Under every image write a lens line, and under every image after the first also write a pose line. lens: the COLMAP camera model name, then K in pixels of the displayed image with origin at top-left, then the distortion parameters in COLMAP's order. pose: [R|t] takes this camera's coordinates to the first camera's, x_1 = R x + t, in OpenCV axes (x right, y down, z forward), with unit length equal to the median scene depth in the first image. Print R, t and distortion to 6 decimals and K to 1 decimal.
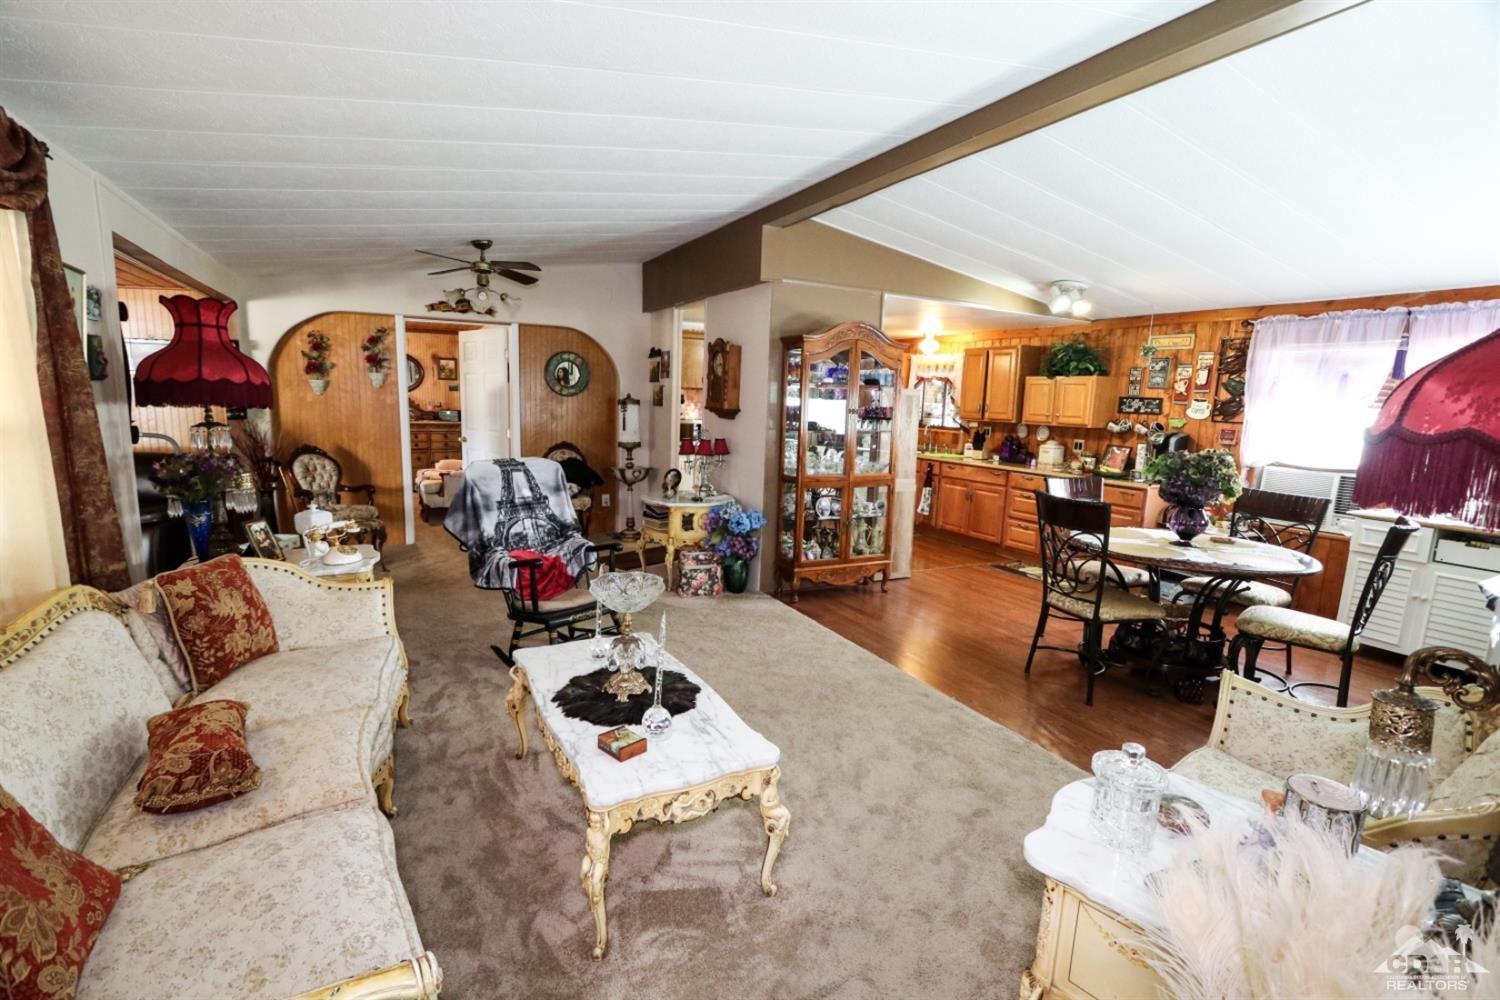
lens RADIAL K [[711.5, 0, 744.7], [0, 711.5, 510.8], [0, 0, 1]] dist [0.000663, 0.000093]
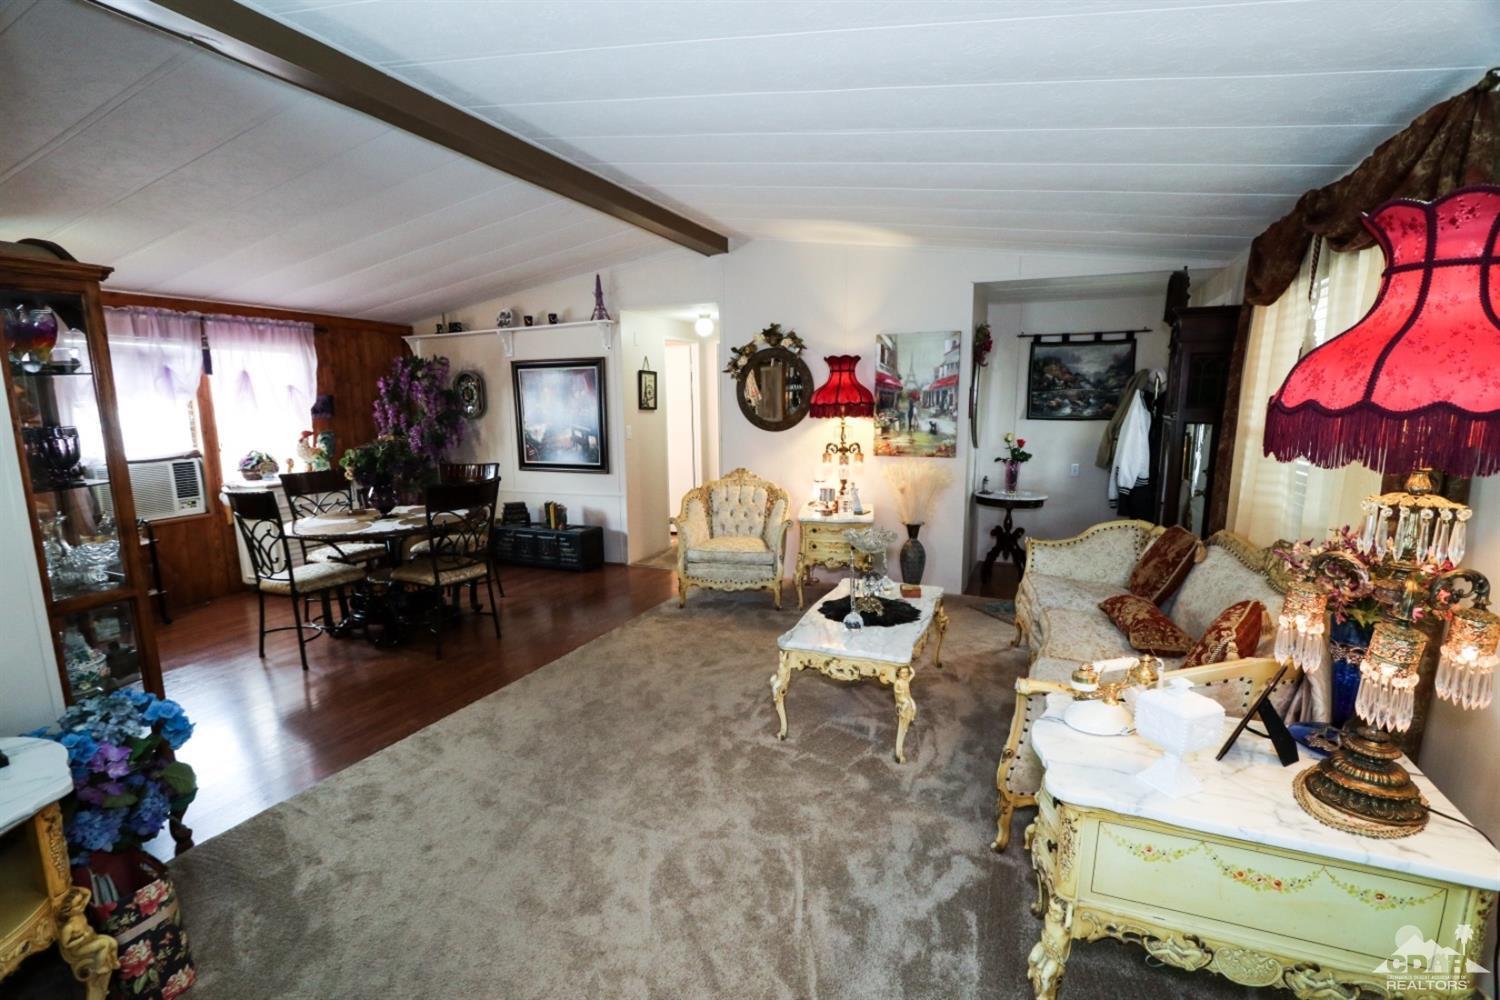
lens RADIAL K [[711.5, 0, 744.7], [0, 711.5, 510.8], [0, 0, 1]] dist [0.000663, 0.000093]
pose [[-0.632597, -0.150546, 0.759708, -0.824501], [0.120940, 0.949690, 0.288899, -0.290714], [-0.764980, 0.274636, -0.582564, 1.535391]]
